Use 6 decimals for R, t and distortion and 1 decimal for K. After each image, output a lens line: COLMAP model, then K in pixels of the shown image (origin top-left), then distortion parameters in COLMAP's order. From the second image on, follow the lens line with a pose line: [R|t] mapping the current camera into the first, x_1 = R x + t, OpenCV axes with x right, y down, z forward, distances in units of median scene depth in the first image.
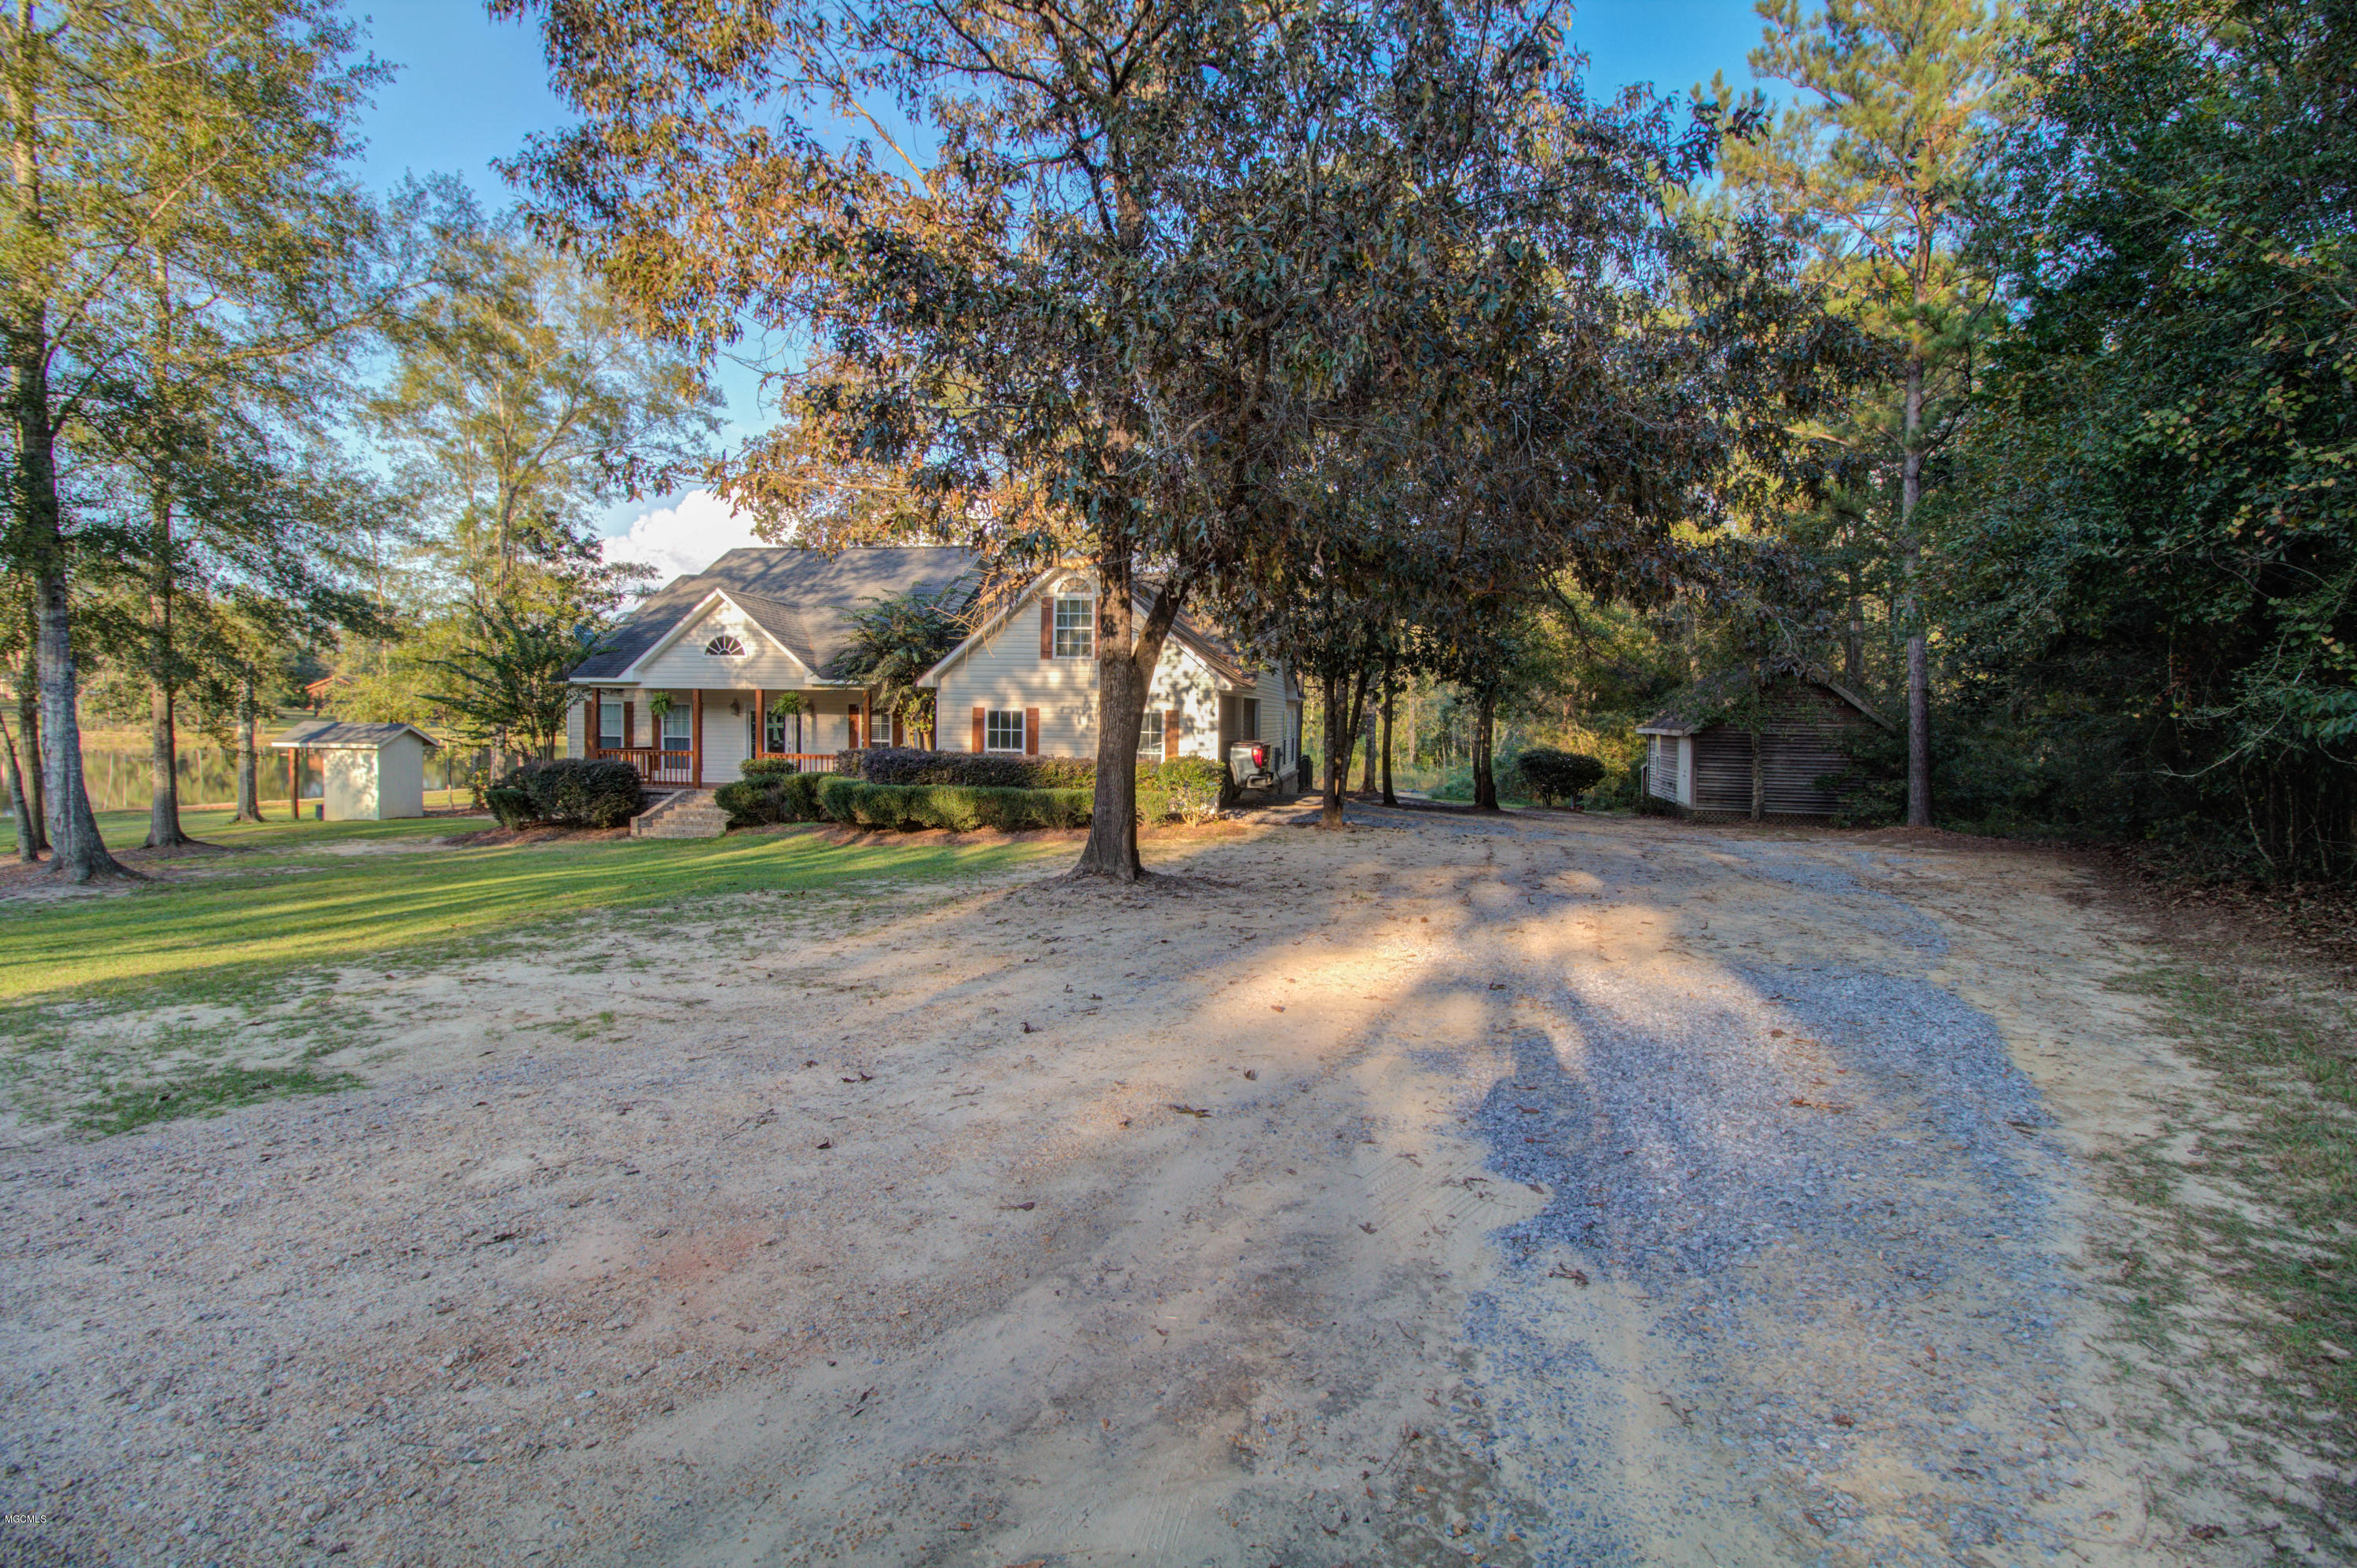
lens RADIAL K [[1090.3, 0, 1193.0], [0, 1090.3, 755.6], [0, 0, 1]] dist [0.003171, -0.014981]
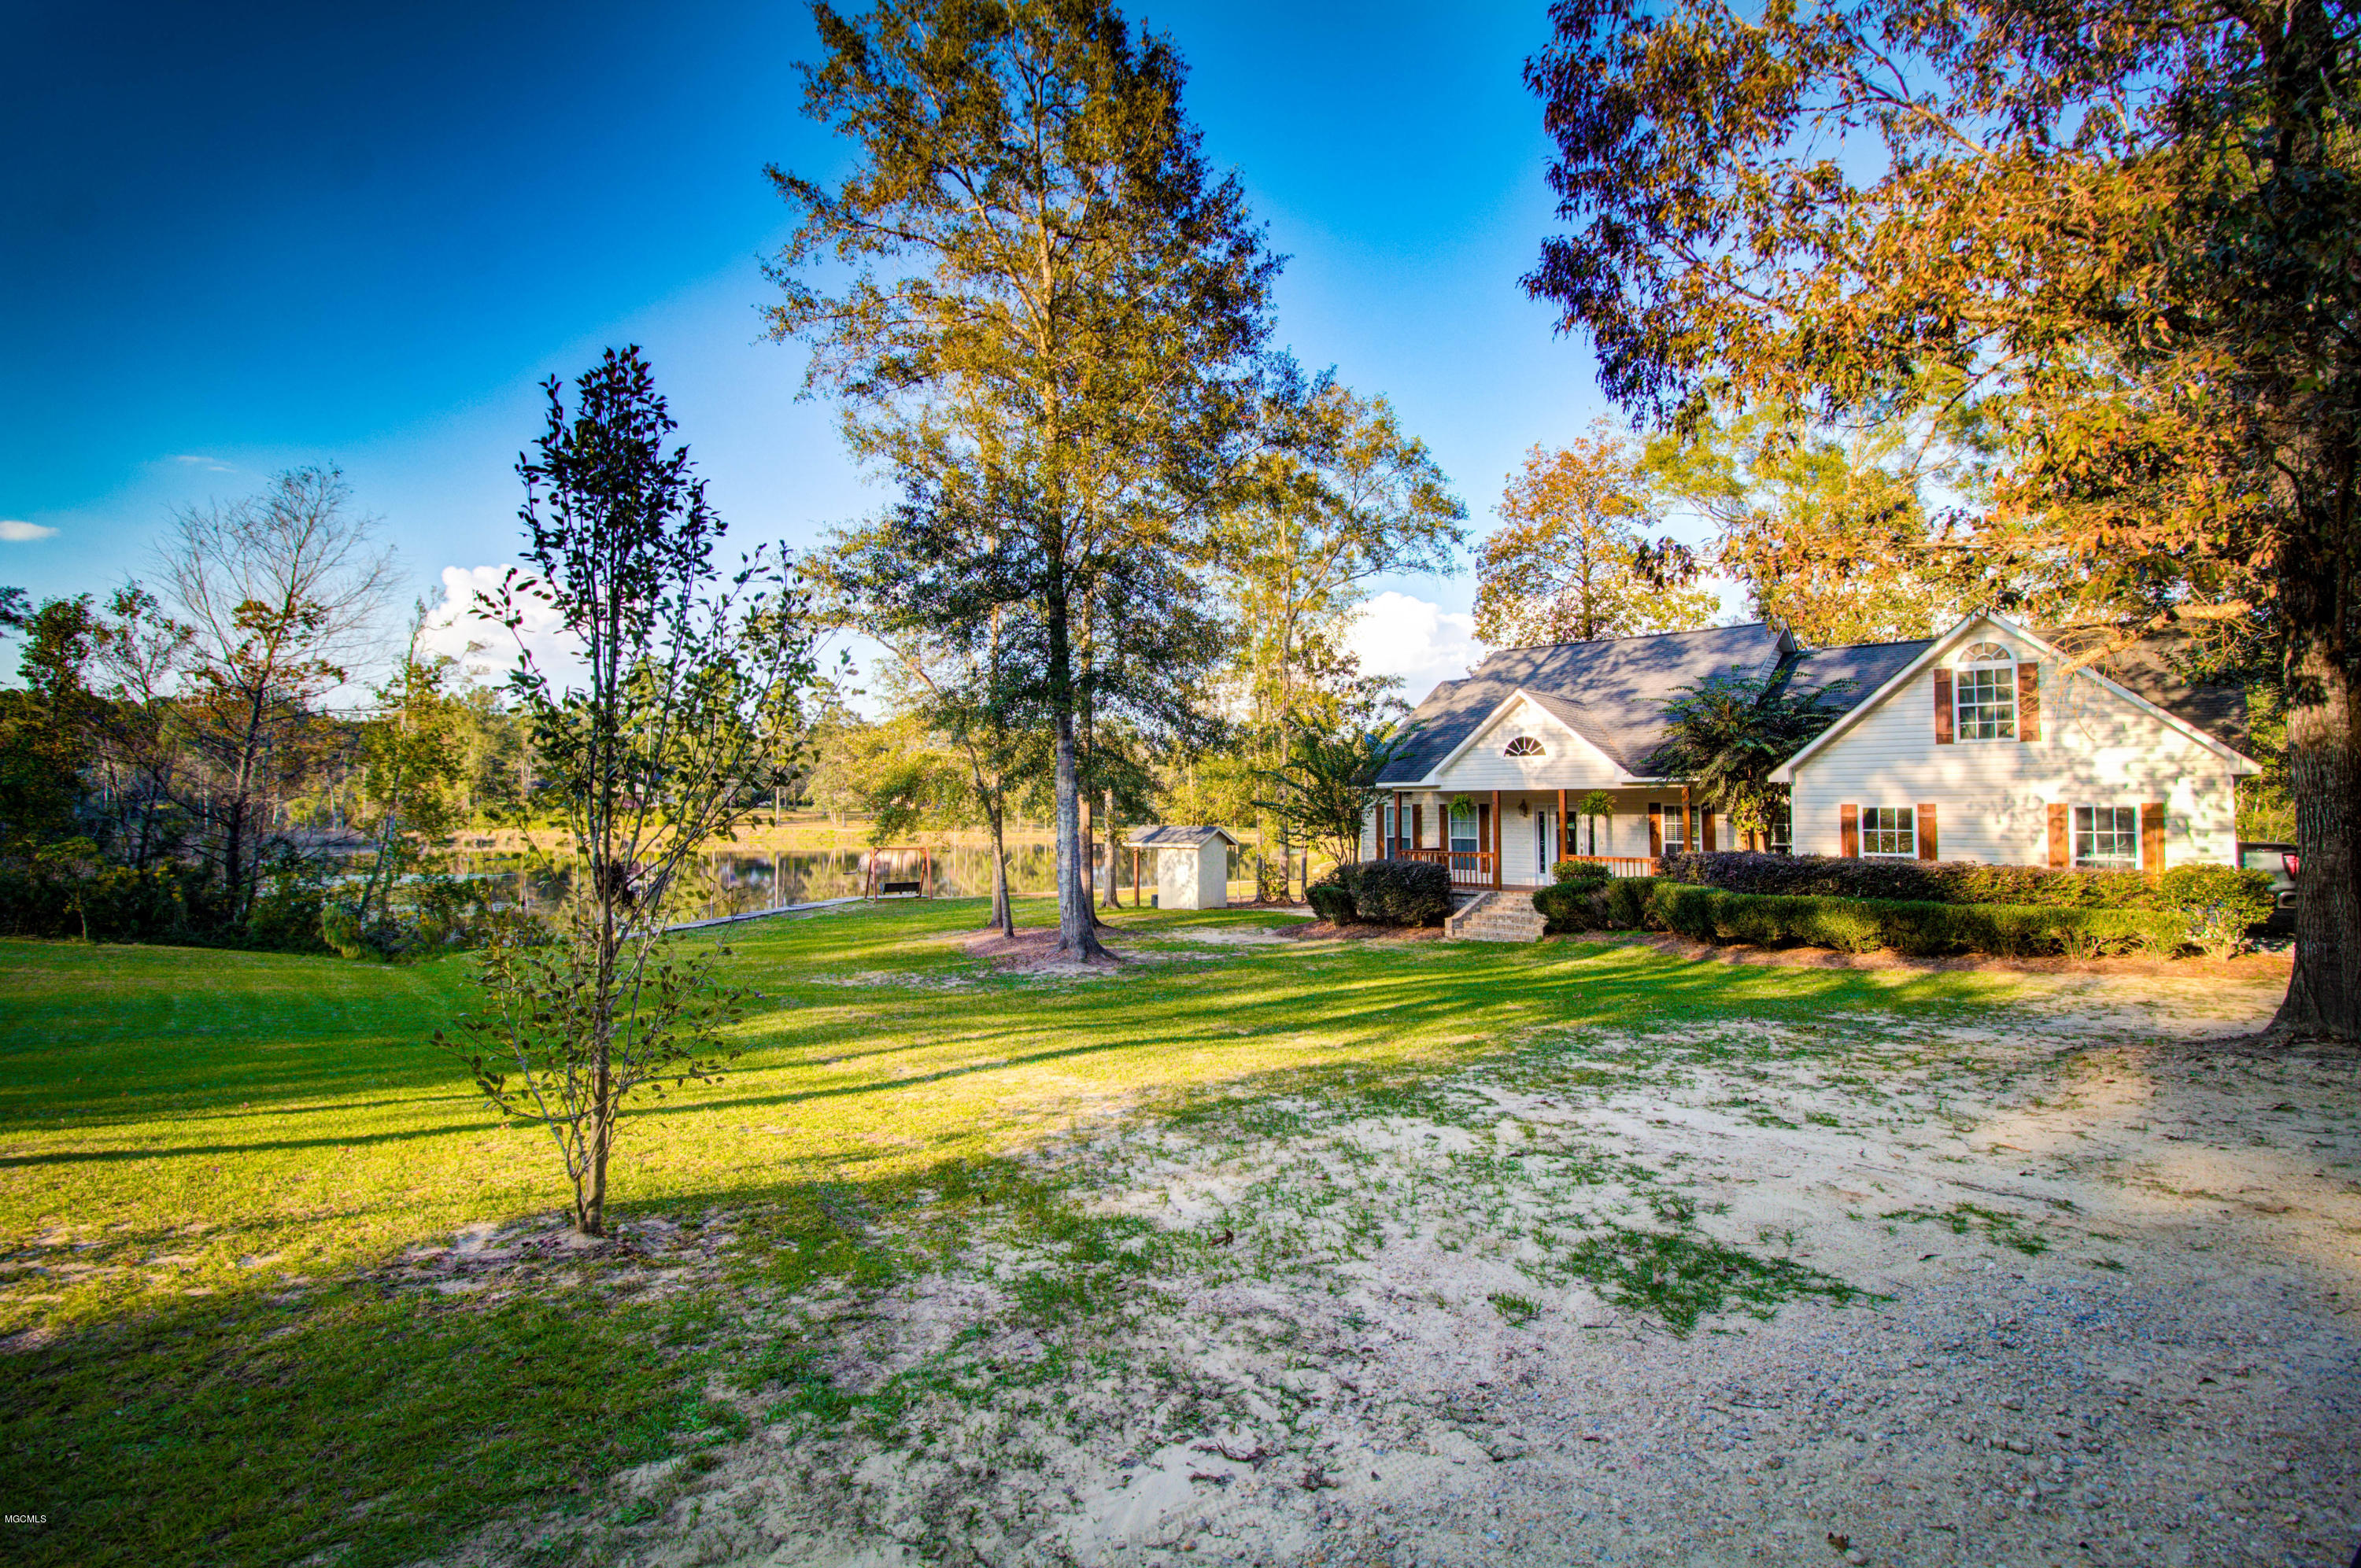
lens RADIAL K [[1092.1, 0, 1195.0], [0, 1092.1, 755.5], [0, 0, 1]] dist [0.003171, -0.014981]
pose [[0.845453, -0.042474, -0.532358, -0.159158], [-0.004405, 0.996244, -0.086479, -0.005442], [0.534032, 0.075459, 0.842090, 0.003237]]
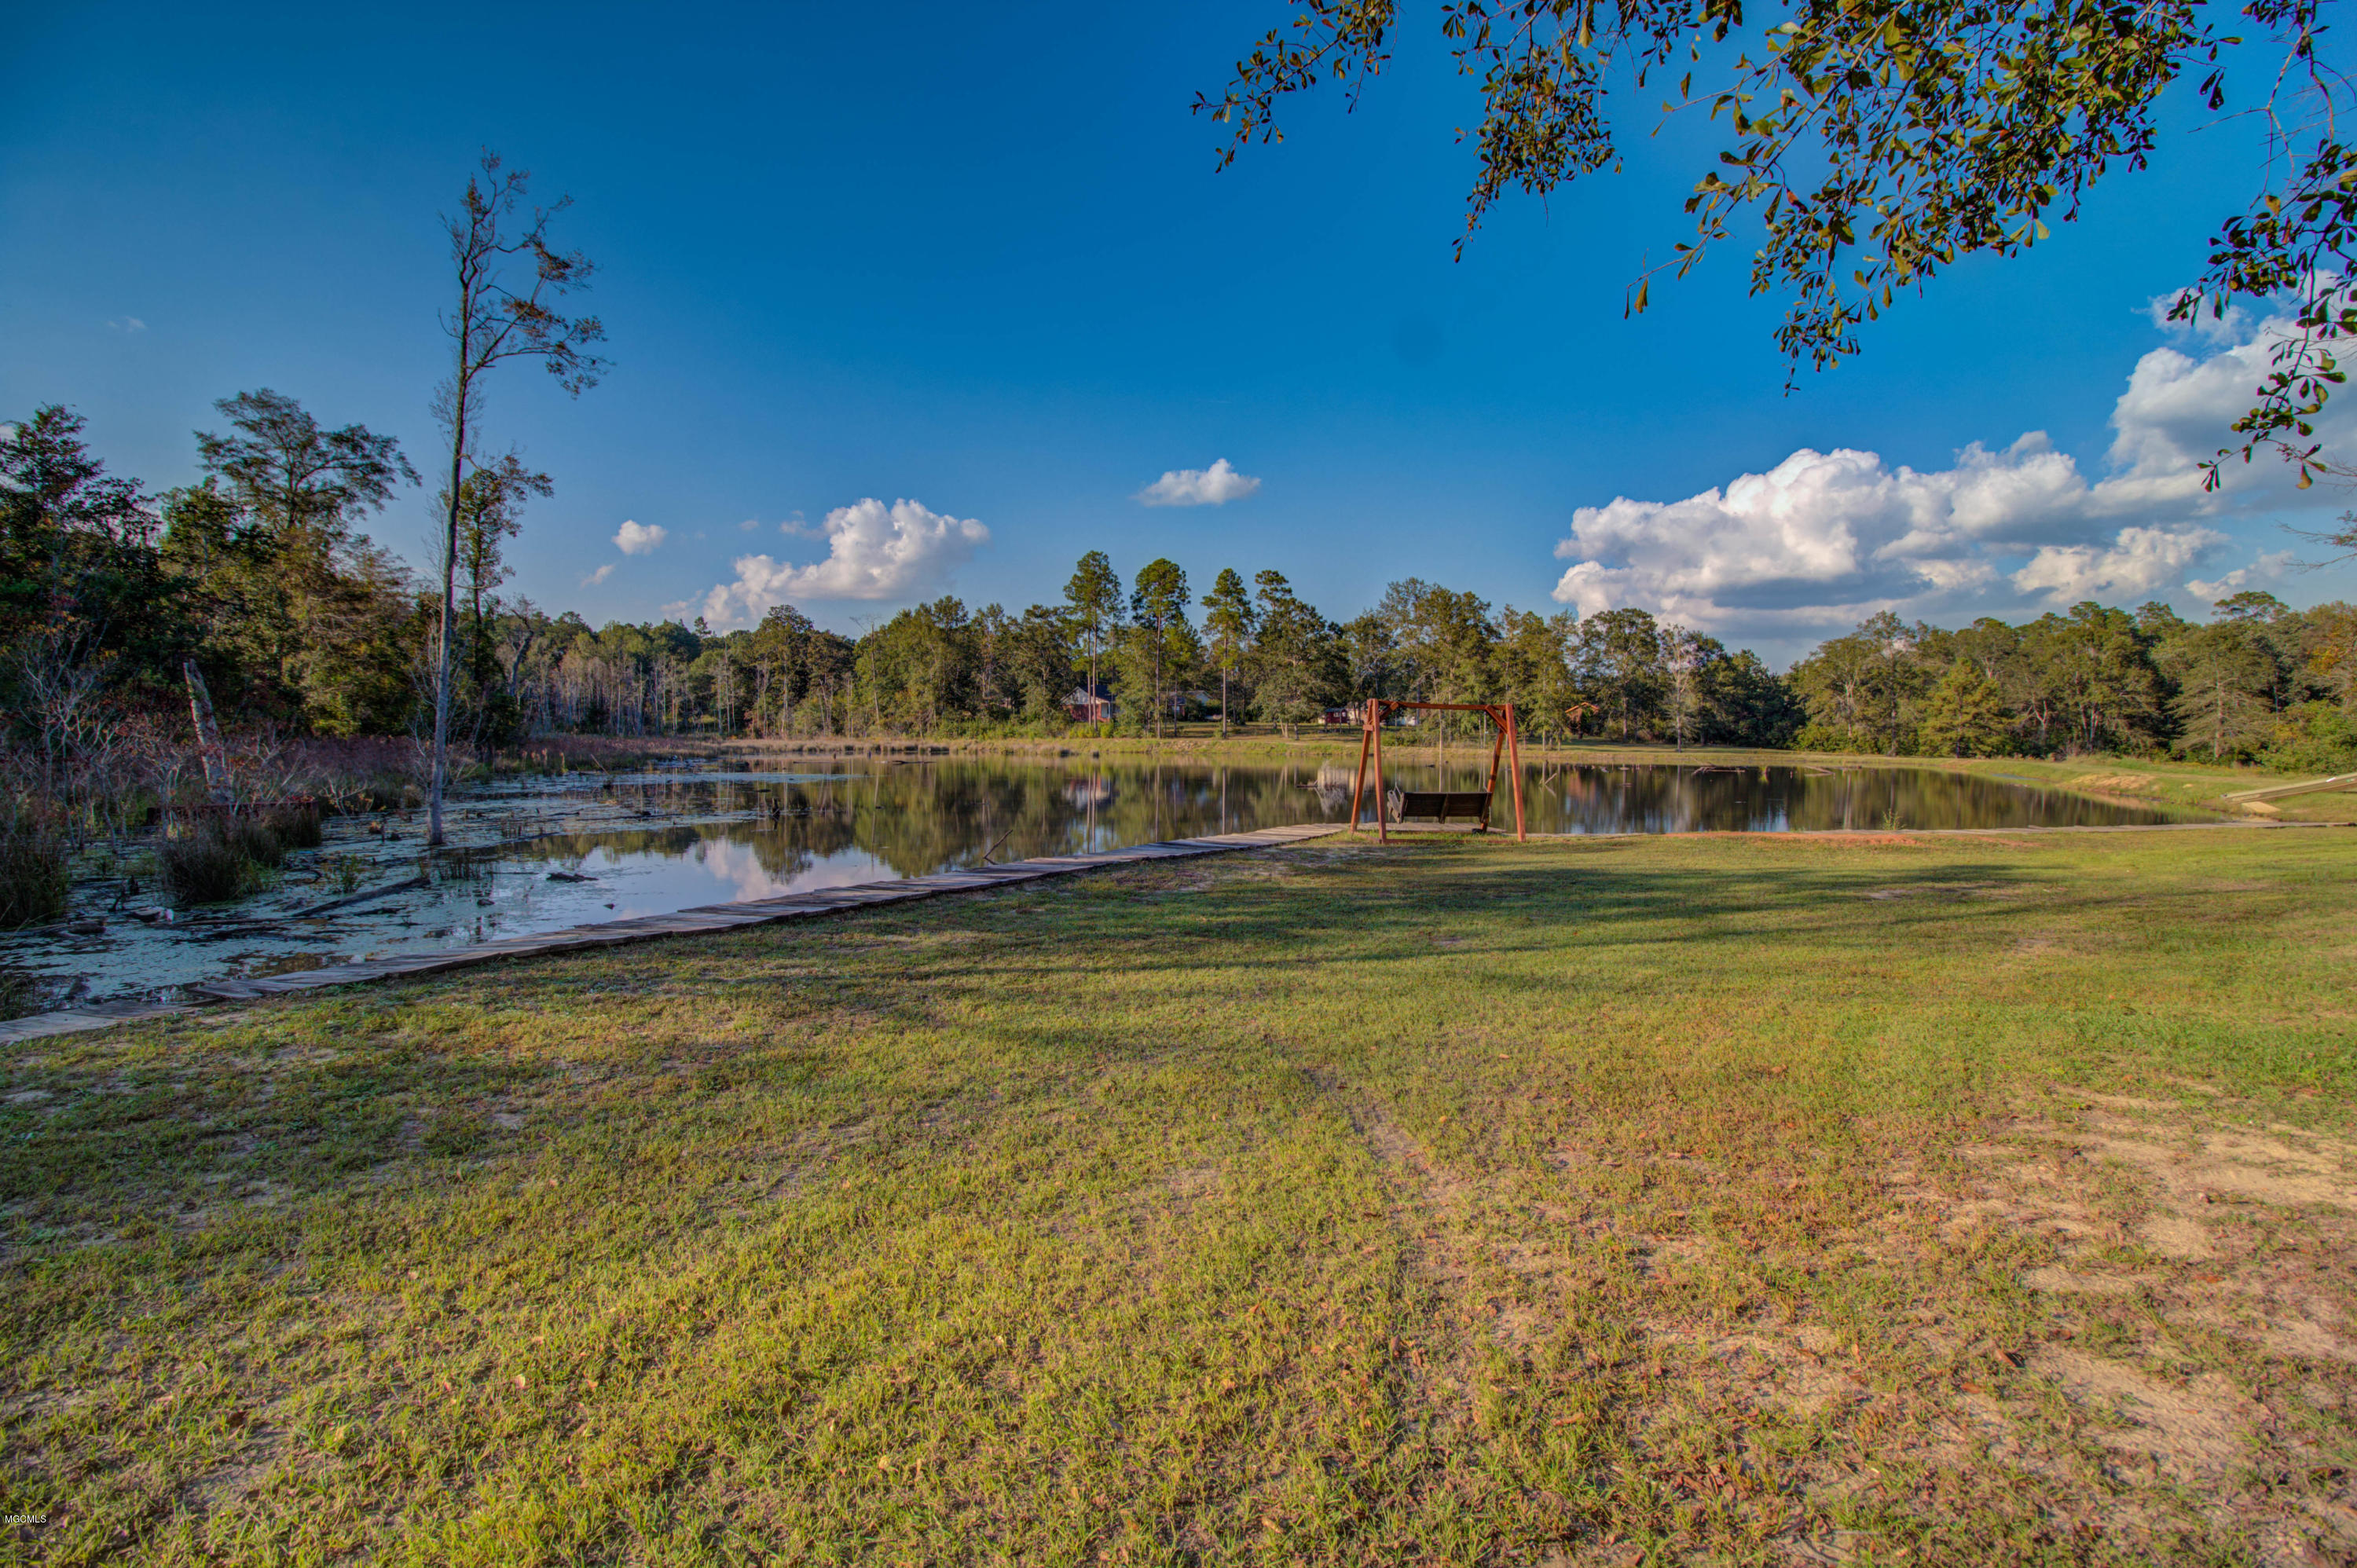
lens RADIAL K [[1090.3, 0, 1193.0], [0, 1090.3, 755.6], [0, 0, 1]] dist [0.003171, -0.014981]
pose [[0.567565, 0.003880, -0.823319, -1.034835], [-0.029446, 0.999445, -0.015589, 0.039018], [0.822802, 0.033091, 0.567364, 0.731115]]
